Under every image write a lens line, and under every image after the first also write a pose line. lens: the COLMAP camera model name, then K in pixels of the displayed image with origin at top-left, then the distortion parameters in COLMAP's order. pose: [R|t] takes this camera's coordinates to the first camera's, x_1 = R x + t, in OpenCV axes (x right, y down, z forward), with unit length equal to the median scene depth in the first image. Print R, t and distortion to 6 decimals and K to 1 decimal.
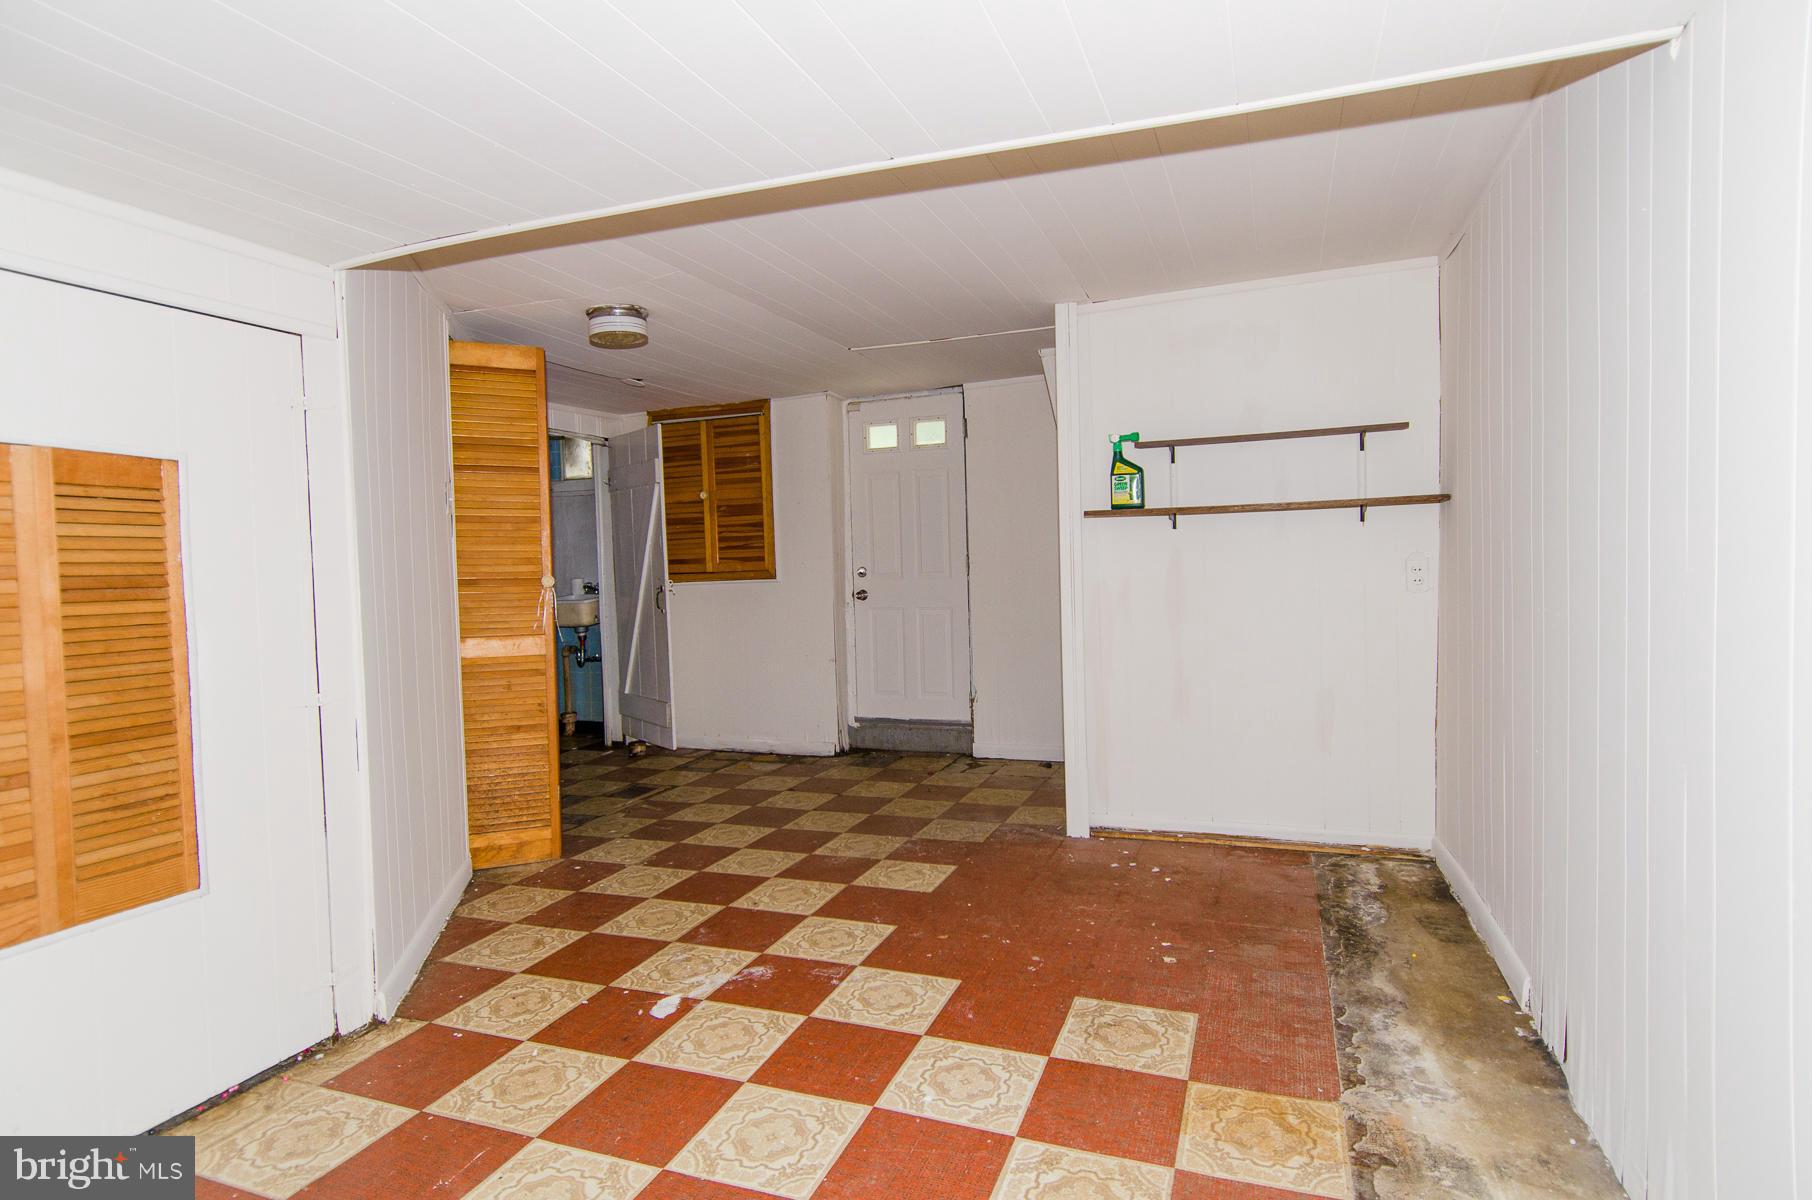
lens RADIAL K [[954.6, 0, 913.5], [0, 954.6, 602.2], [0, 0, 1]] dist [0.000426, -0.000866]
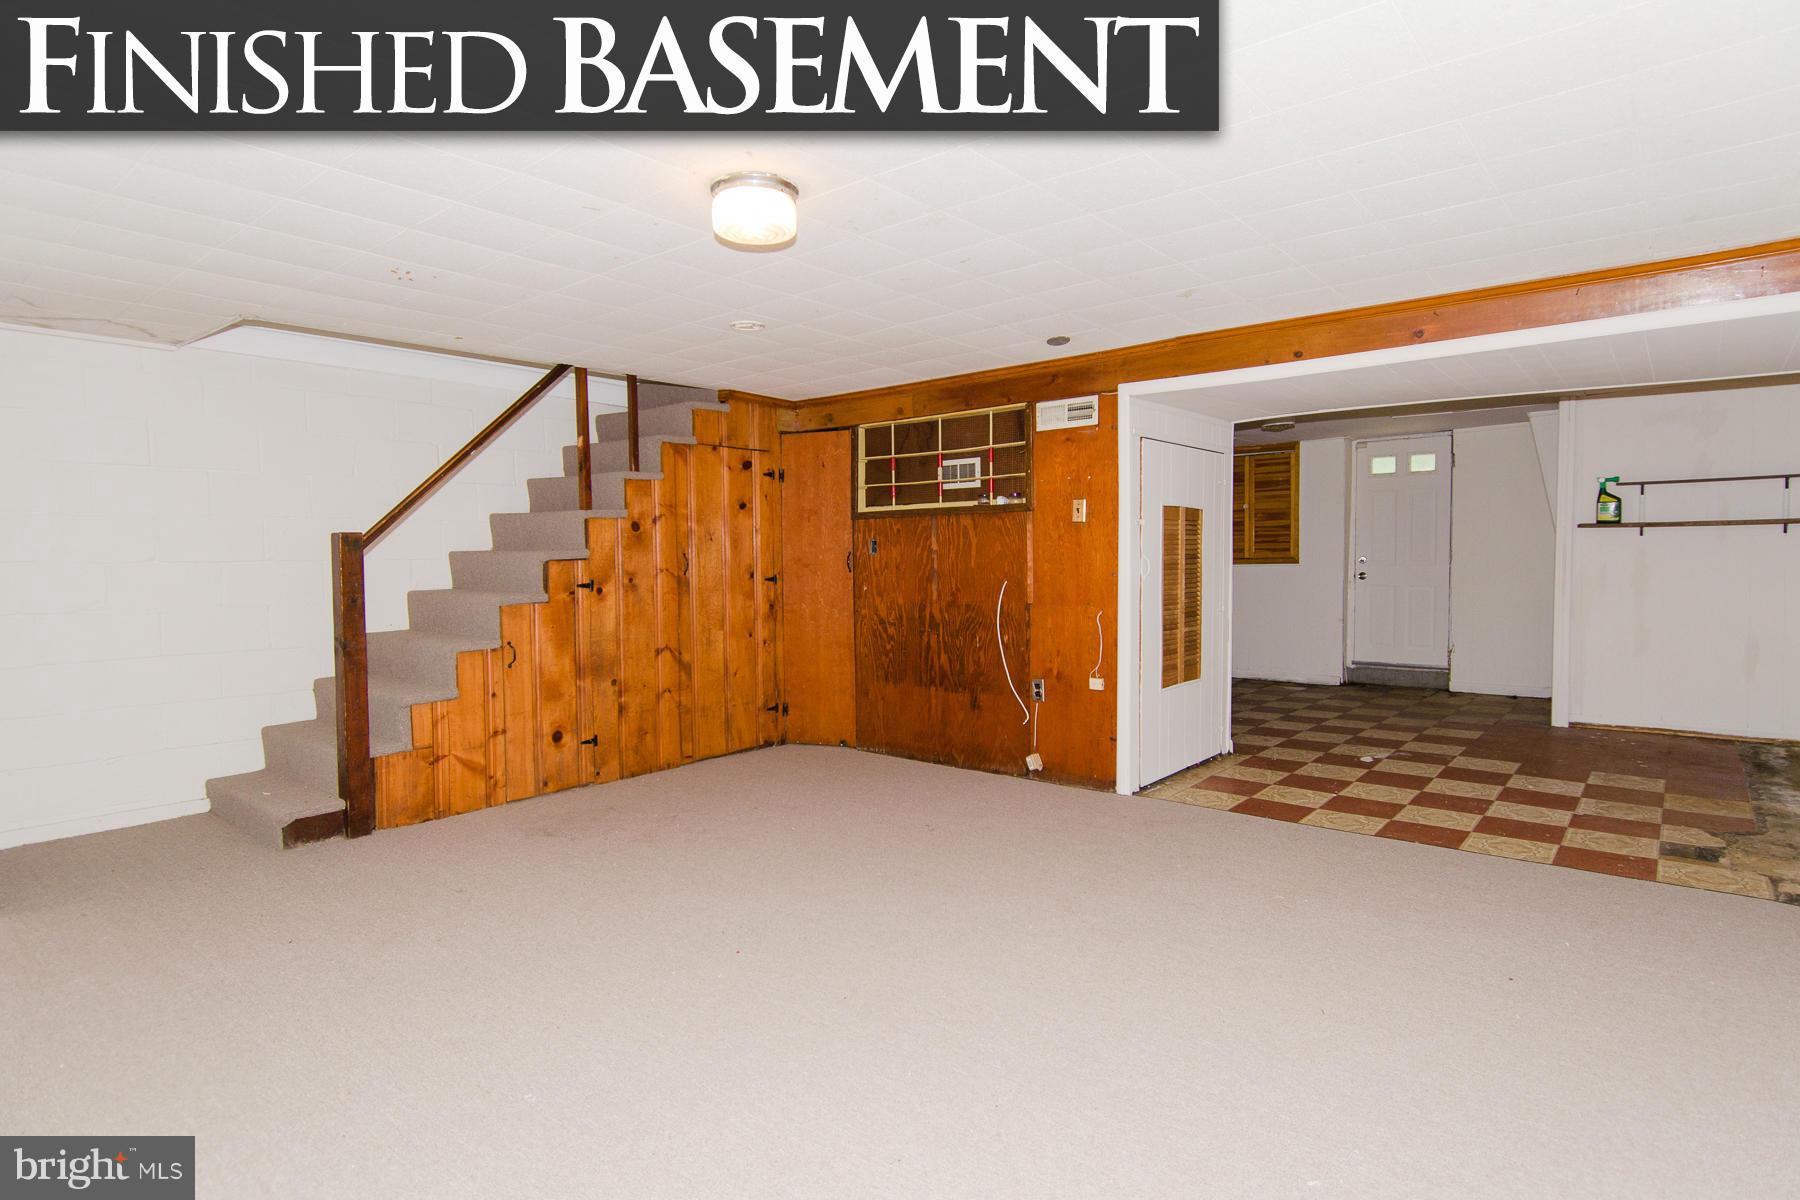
lens RADIAL K [[957.0, 0, 899.6], [0, 957.0, 605.0], [0, 0, 1]] dist [-0.004171, -0.002027]
pose [[0.943974, 0.032051, -0.328460, -0.247479], [-0.026876, 0.999433, 0.020283, 0.027018], [0.328924, -0.010319, 0.944300, -0.611850]]
